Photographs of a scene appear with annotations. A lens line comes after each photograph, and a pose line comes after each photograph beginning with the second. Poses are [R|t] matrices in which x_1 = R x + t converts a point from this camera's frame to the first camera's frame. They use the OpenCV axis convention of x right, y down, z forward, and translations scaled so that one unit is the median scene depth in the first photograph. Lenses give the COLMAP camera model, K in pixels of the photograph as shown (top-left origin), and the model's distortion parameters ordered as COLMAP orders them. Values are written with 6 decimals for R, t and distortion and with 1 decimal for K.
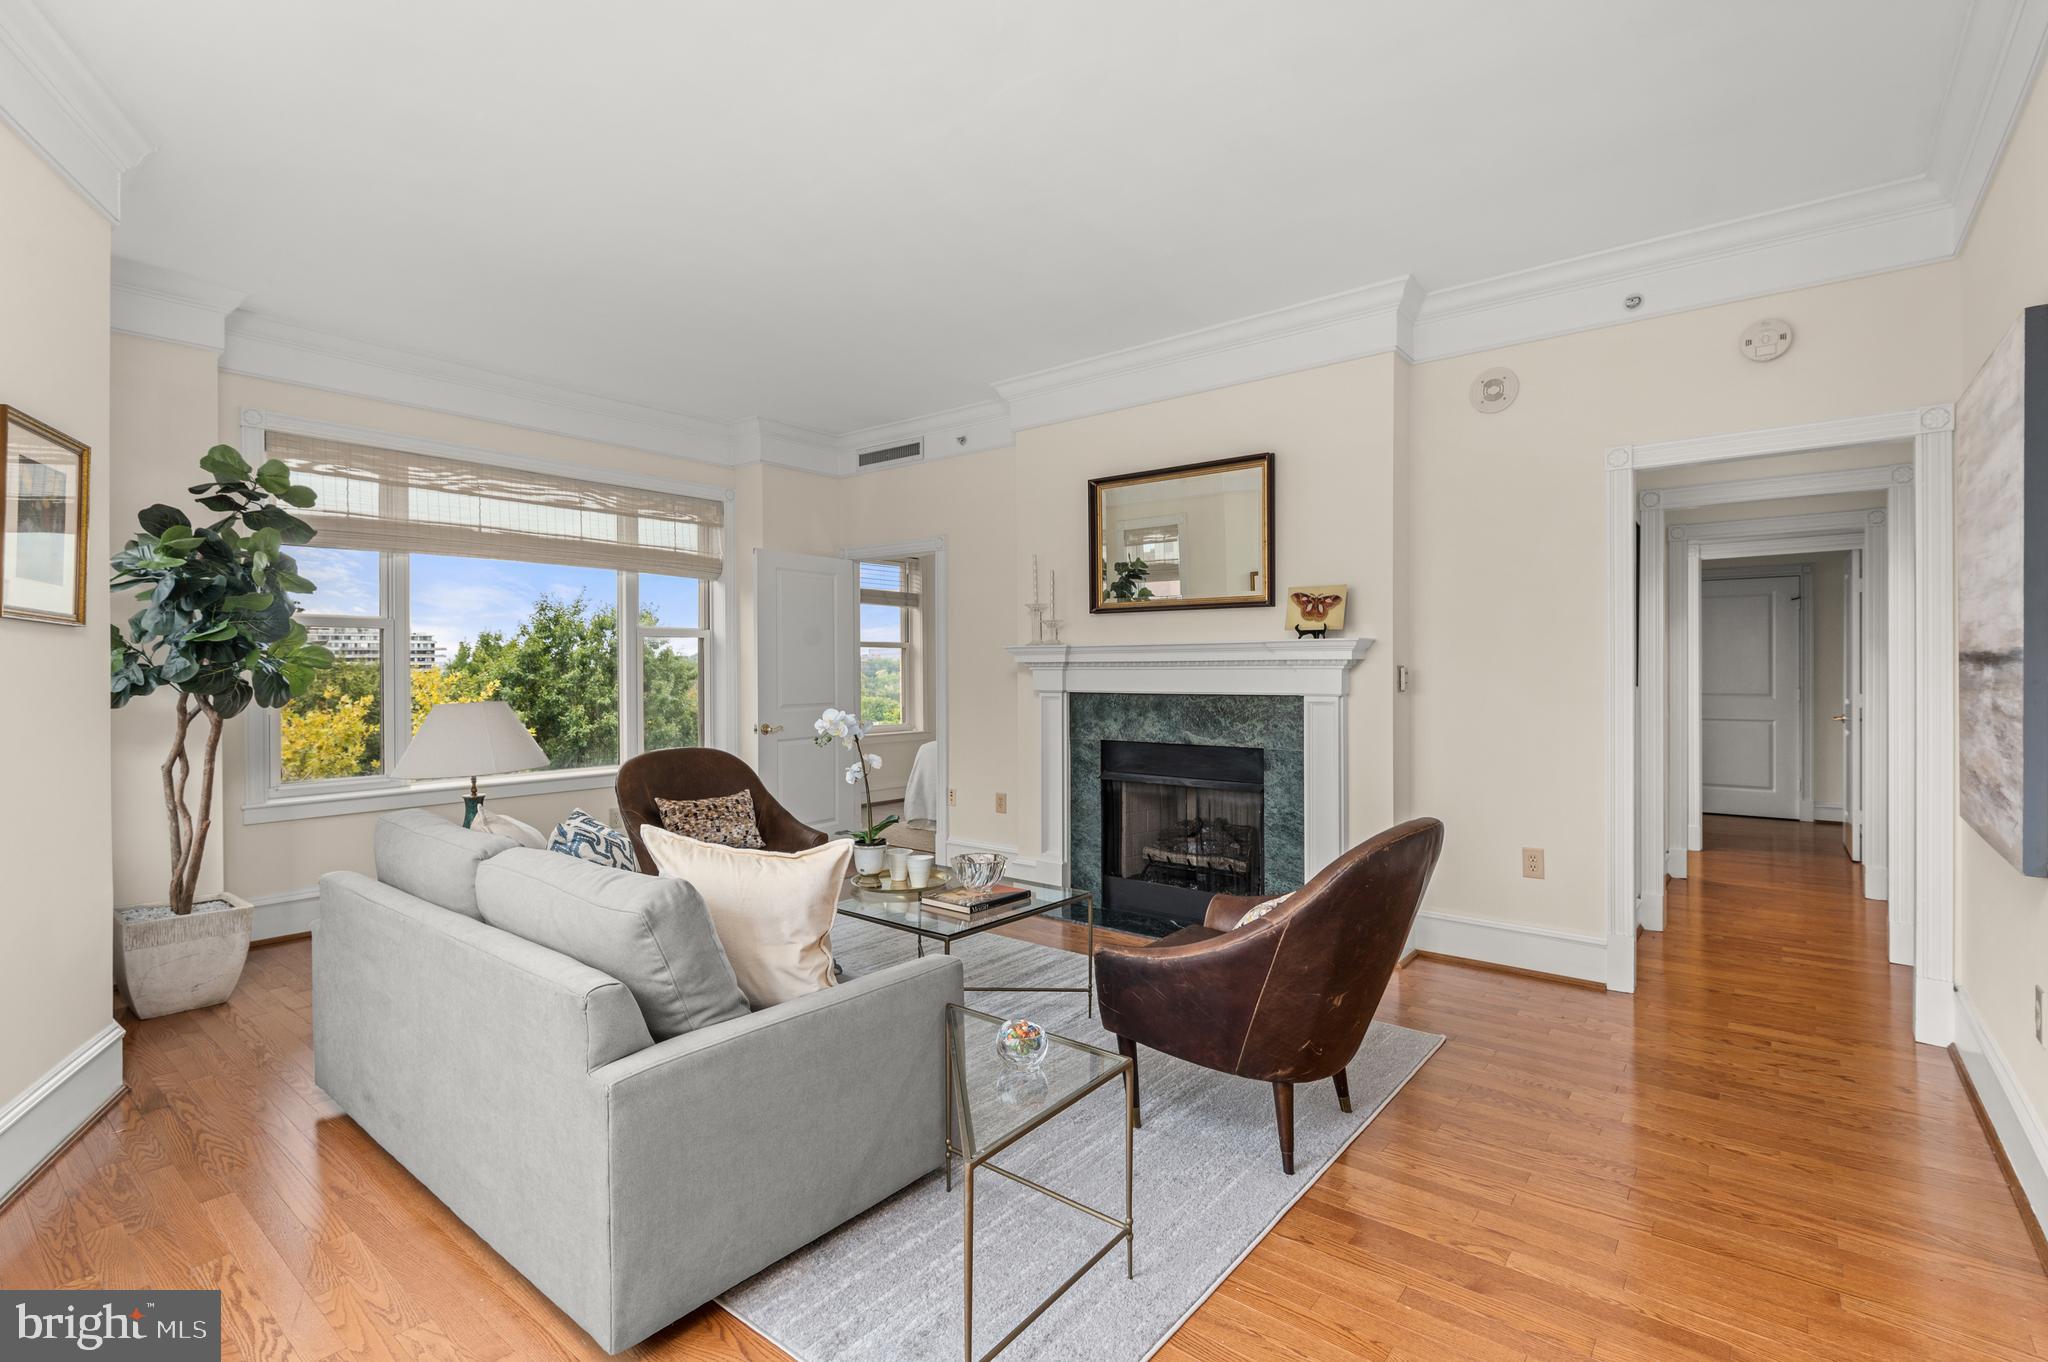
lens RADIAL K [[954.5, 0, 1021.9], [0, 954.5, 669.0], [0, 0, 1]] dist [0.017987, -0.022851]
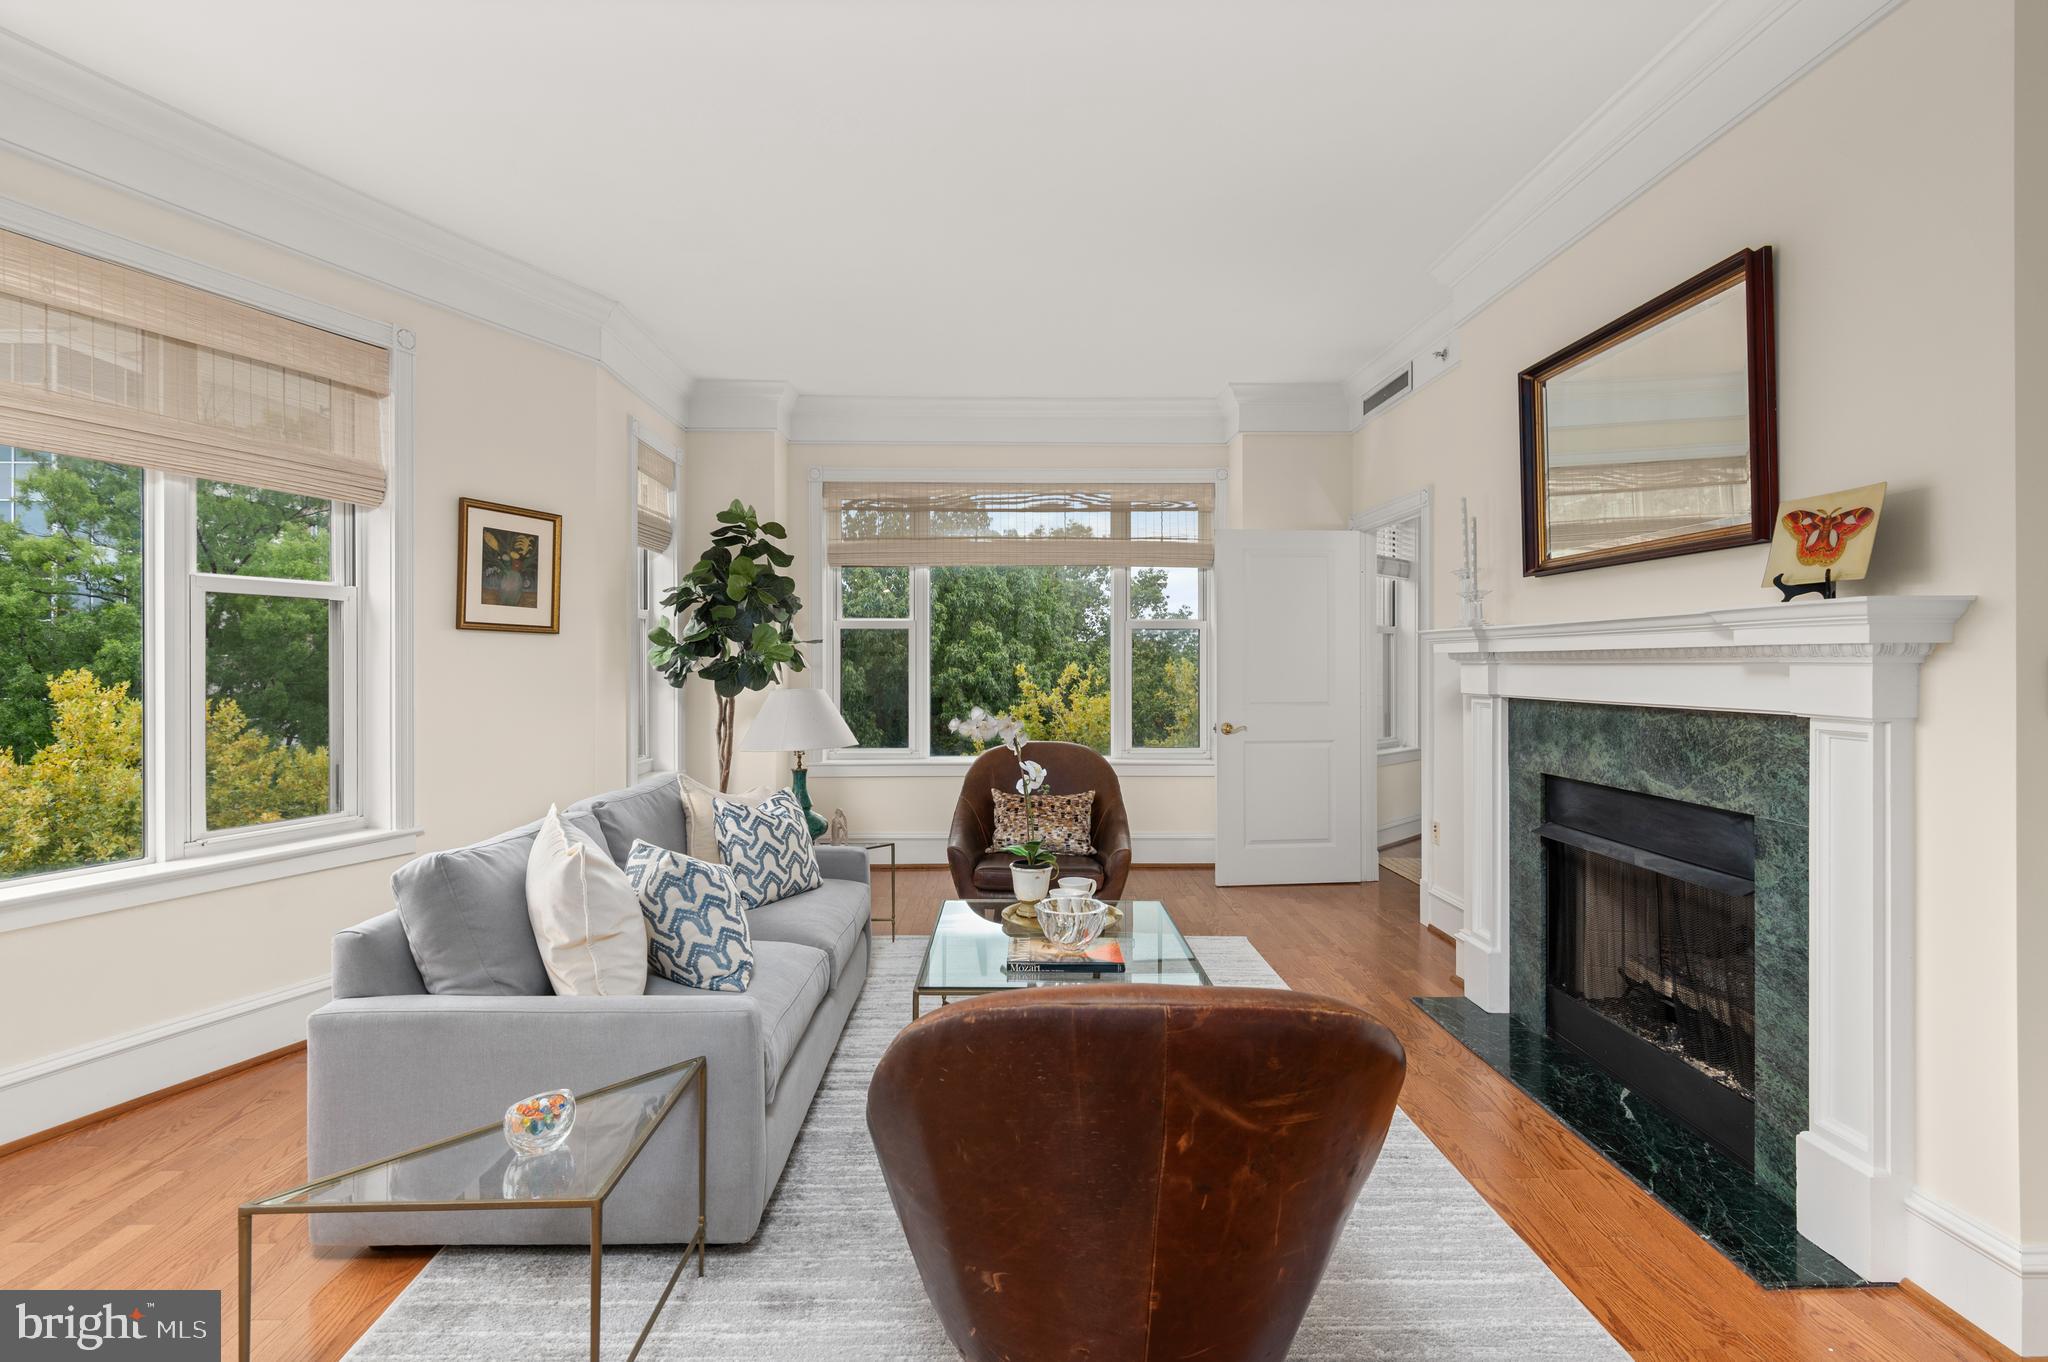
lens RADIAL K [[954.5, 0, 1021.9], [0, 954.5, 669.0], [0, 0, 1]] dist [0.017987, -0.022851]
pose [[0.638354, 0.006716, -0.769713, 0.385957], [-0.000735, 0.999967, 0.008116, -0.000960], [0.769742, -0.004615, 0.638338, 0.345484]]
